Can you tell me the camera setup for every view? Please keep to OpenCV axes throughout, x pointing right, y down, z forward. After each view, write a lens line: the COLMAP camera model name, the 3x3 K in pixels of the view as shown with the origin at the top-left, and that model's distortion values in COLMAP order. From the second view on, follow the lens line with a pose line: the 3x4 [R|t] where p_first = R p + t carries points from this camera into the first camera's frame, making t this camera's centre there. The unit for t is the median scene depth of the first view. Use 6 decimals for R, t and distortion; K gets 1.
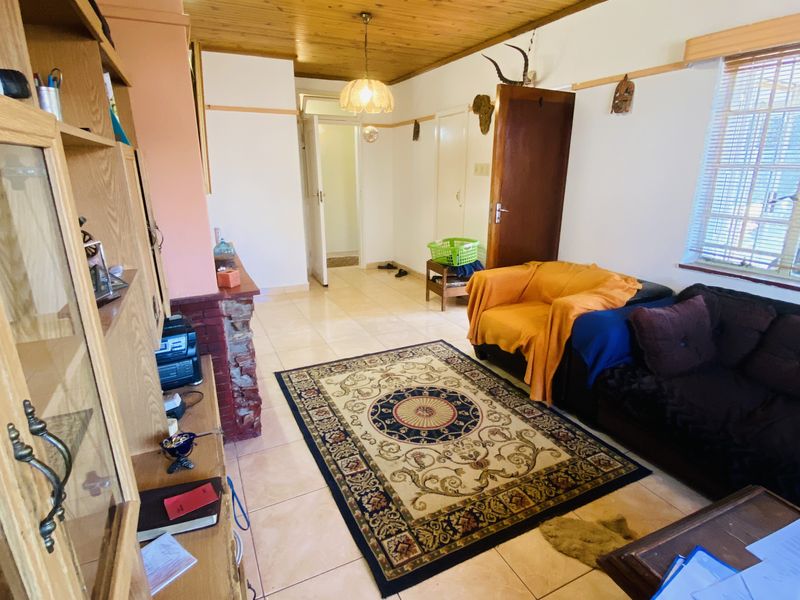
lens RADIAL K [[425.6, 0, 393.5], [0, 425.6, 298.7], [0, 0, 1]] dist [0.033877, -0.019315]
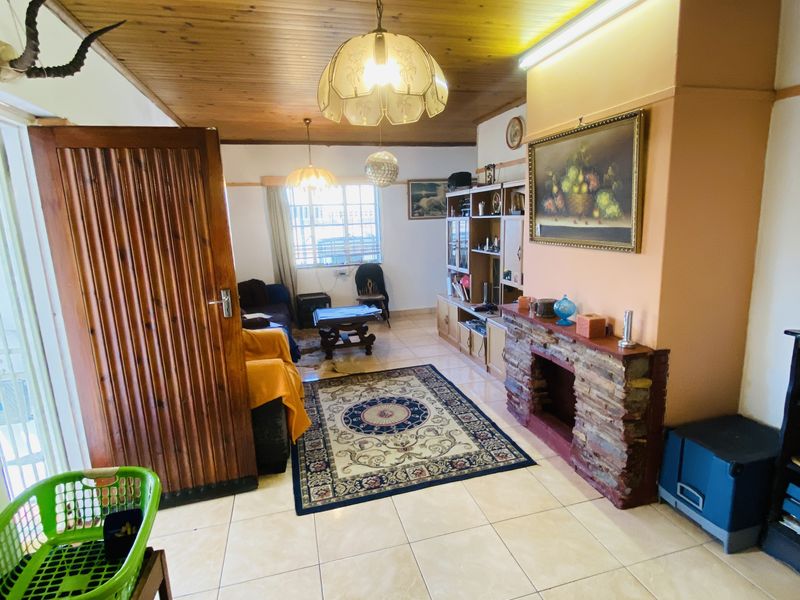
lens RADIAL K [[425.6, 0, 397.4], [0, 425.6, 300.0], [0, 0, 1]] dist [0.033877, -0.019315]
pose [[-0.982849, -0.000807, 0.184411, -0.209434], [0.086841, 0.880149, 0.466687, -0.674123], [-0.162686, 0.474697, -0.864983, 2.063476]]
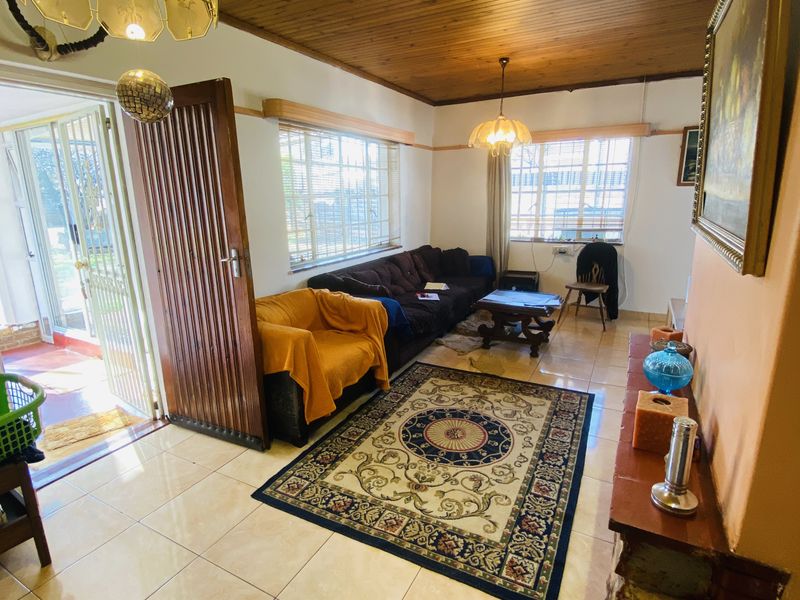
lens RADIAL K [[425.6, 0, 402.7], [0, 425.6, 300.4], [0, 0, 1]] dist [0.033877, -0.019315]
pose [[-0.594161, -0.189186, 0.781781, -0.619212], [0.249468, 0.880674, 0.402715, -0.480239], [-0.764682, 0.434307, -0.476066, 1.528573]]
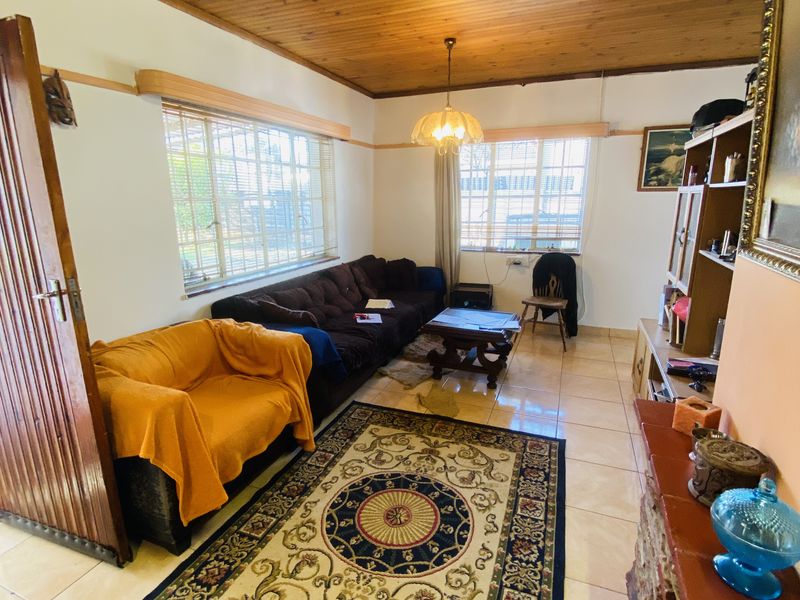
lens RADIAL K [[425.6, 0, 403.5], [0, 425.6, 300.0], [0, 0, 1]] dist [0.033877, -0.019315]
pose [[-0.682342, -0.170930, 0.710769, -0.437003], [0.219376, 0.879590, 0.422132, -0.419516], [-0.697341, 0.443964, -0.562683, 1.329464]]
